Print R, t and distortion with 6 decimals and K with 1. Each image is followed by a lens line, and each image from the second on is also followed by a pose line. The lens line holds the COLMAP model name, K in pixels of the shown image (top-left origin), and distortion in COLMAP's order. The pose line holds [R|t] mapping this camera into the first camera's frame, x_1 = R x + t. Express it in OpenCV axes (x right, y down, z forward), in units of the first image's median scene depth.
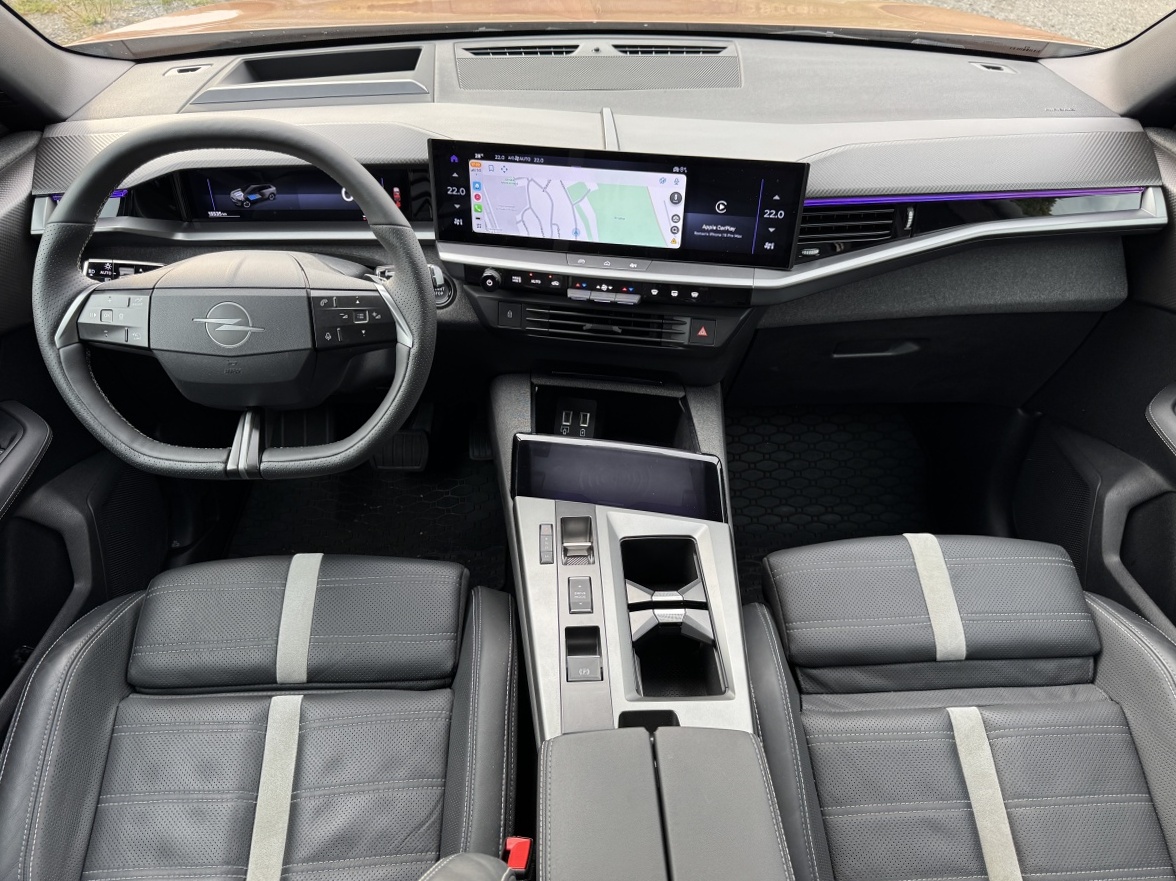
lens RADIAL K [[845.4, 0, 588.0], [0, 845.4, 440.5], [0, 0, 1]] dist [0.150589, -0.238360]
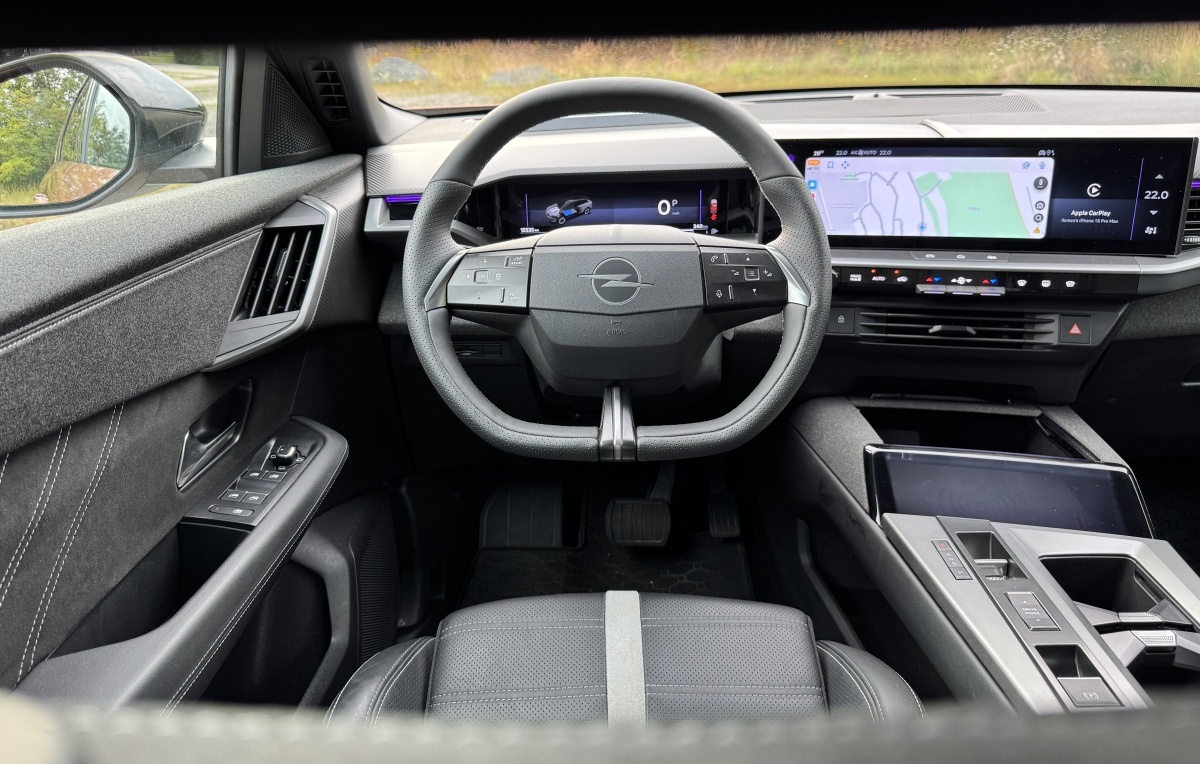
lens RADIAL K [[855.9, 0, 597.3], [0, 855.9, 354.9], [0, 0, 1]] dist [-0.001854, -0.008484]
pose [[0.997443, -0.011165, -0.070591, -0.309613], [-0.010452, 0.954314, -0.298621, 0.173755], [0.070700, 0.298596, 0.951757, 0.137128]]
